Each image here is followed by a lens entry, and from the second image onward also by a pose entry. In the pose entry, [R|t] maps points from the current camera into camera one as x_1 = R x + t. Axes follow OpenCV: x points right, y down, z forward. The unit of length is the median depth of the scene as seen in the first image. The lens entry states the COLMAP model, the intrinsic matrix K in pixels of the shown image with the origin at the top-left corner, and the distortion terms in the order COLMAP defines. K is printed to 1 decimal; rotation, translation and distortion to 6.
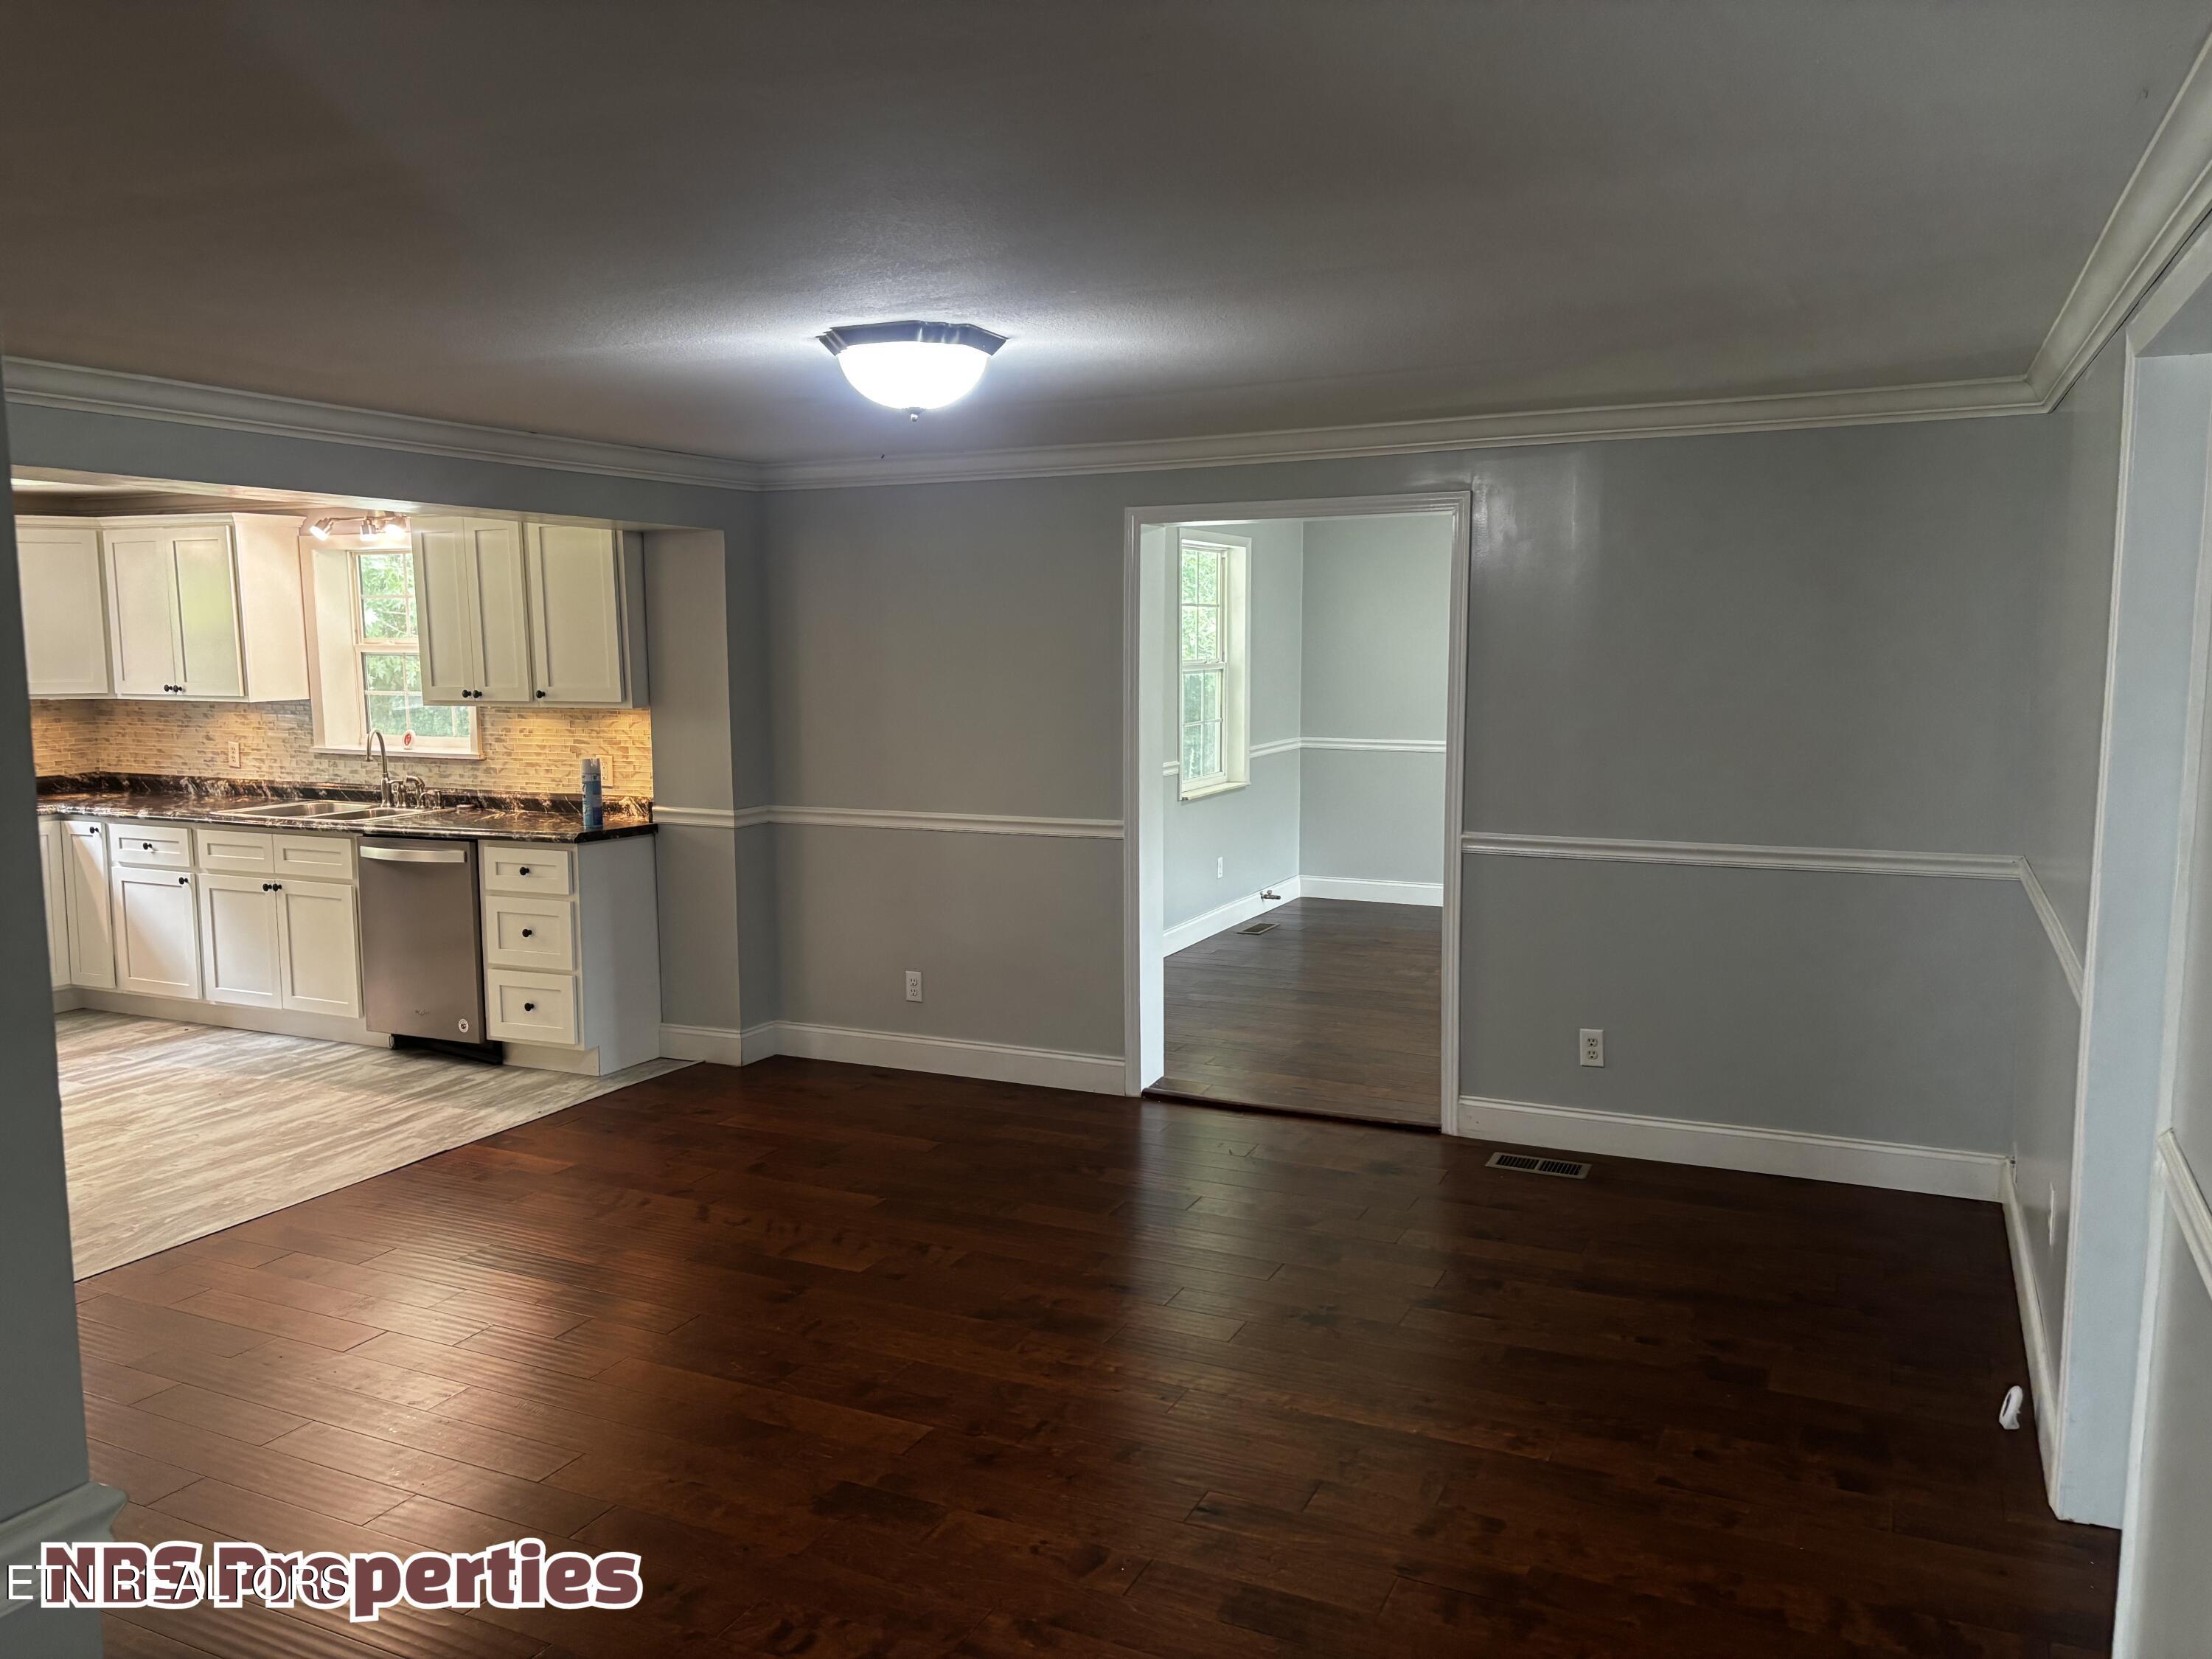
lens RADIAL K [[1682.0, 0, 1111.3], [0, 1682.0, 815.9], [0, 0, 1]] dist [0.030910, 0.005501]
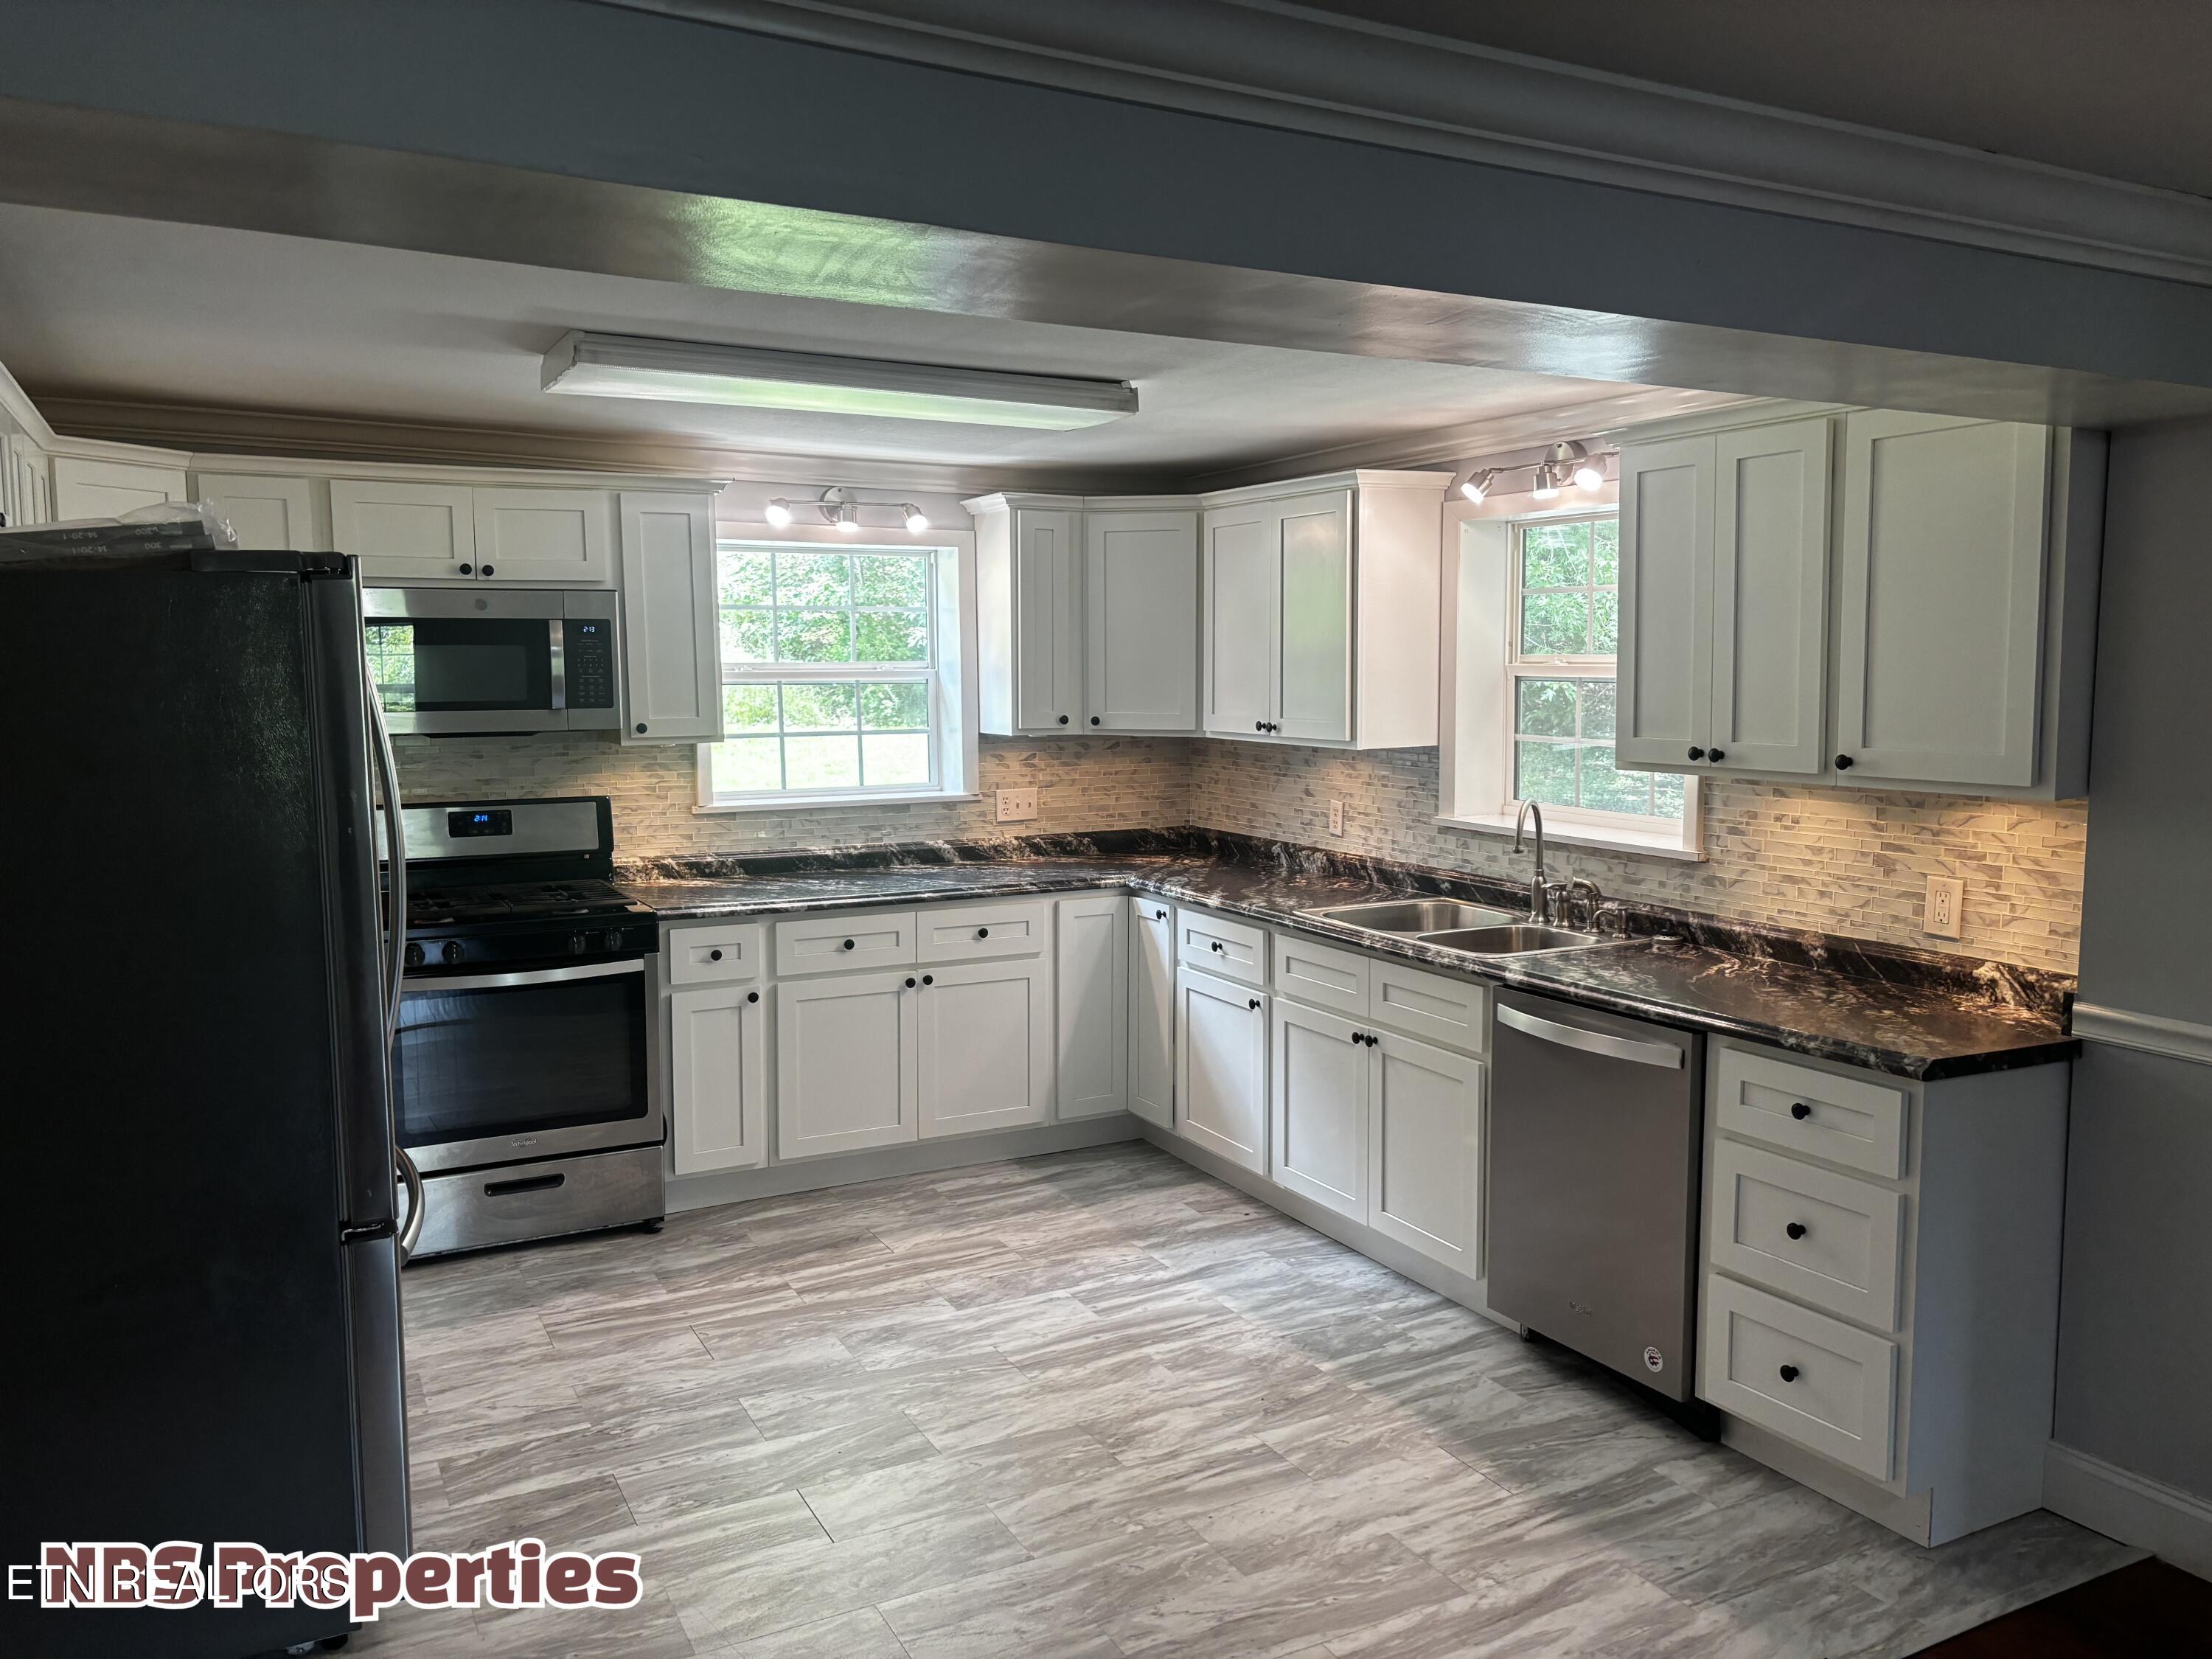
lens RADIAL K [[1664.1, 0, 1108.0], [0, 1664.1, 839.7], [0, 0, 1]] dist [0.142930, -0.247354]
pose [[0.804263, 0.068956, -0.590259, -0.198297], [-0.066524, 0.997449, 0.025881, -0.043665], [0.590538, 0.018451, 0.806799, 0.417497]]
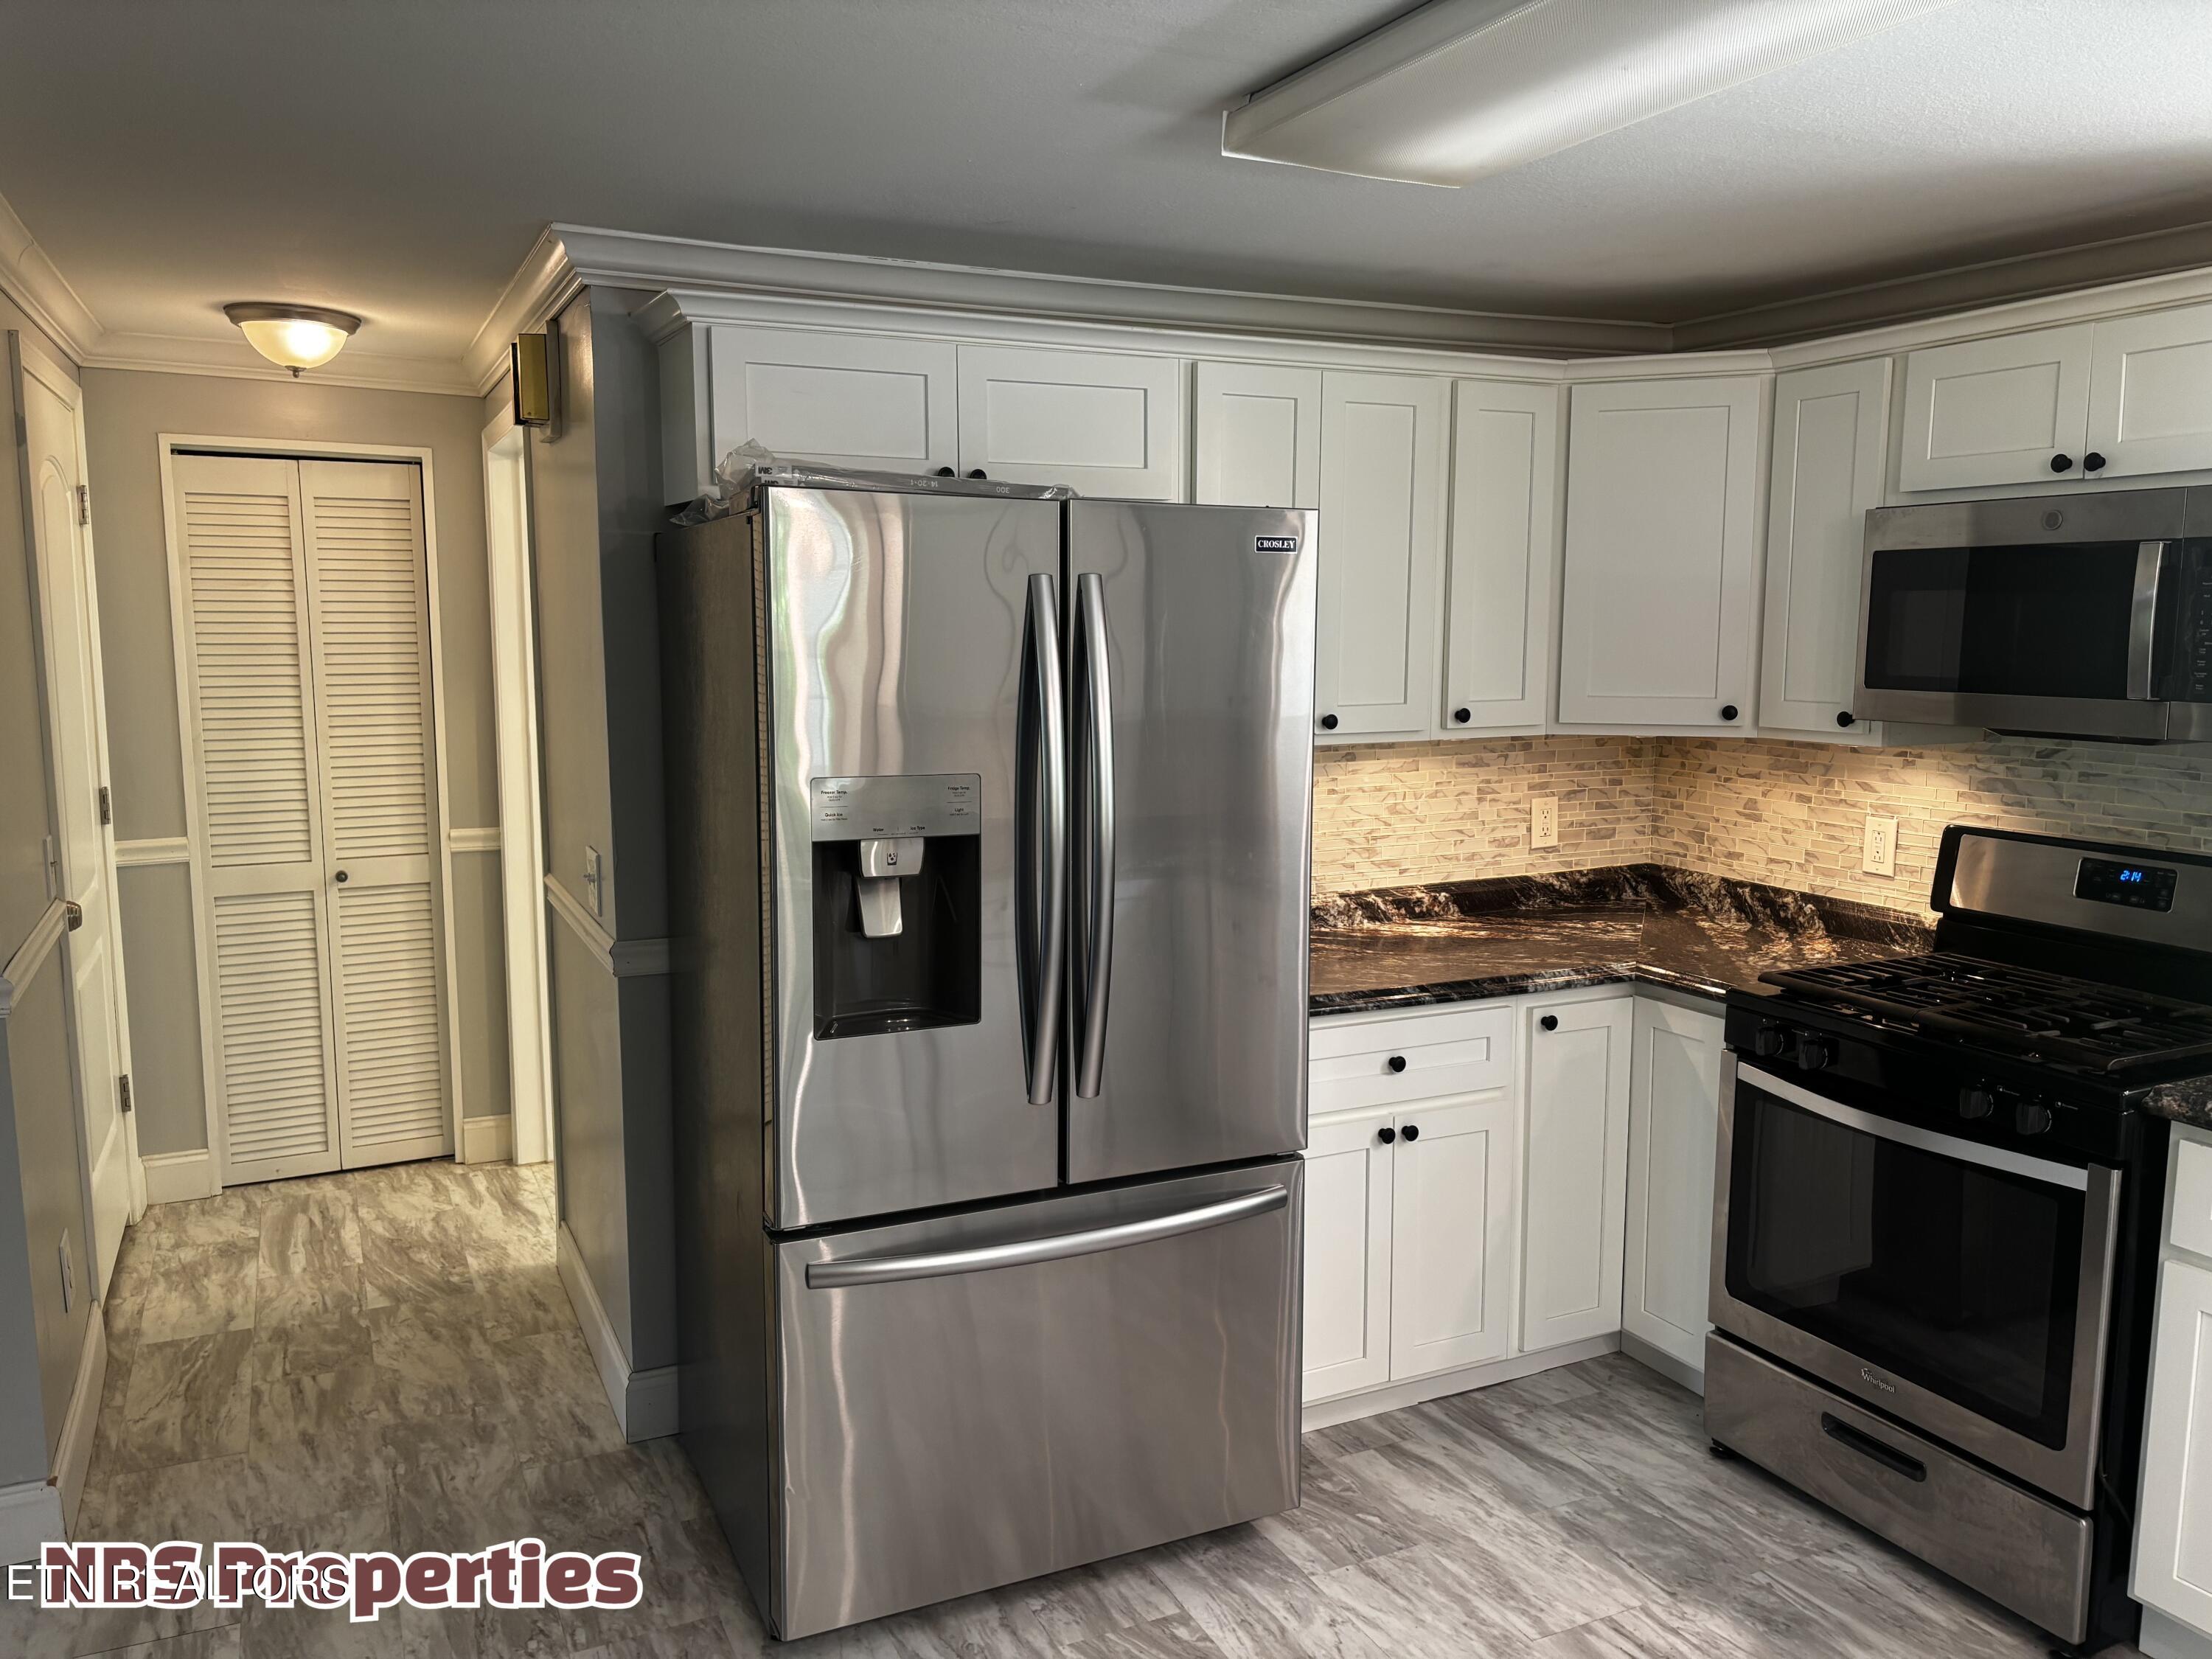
lens RADIAL K [[1669.1, 0, 1114.2], [0, 1669.1, 828.3], [0, 0, 1]] dist [0.043046, -0.036741]
pose [[-0.622190, 0.101760, -0.776224, -0.339268], [-0.083835, 0.977154, 0.195300, -0.091748], [0.778364, 0.186589, -0.599445, 0.896399]]
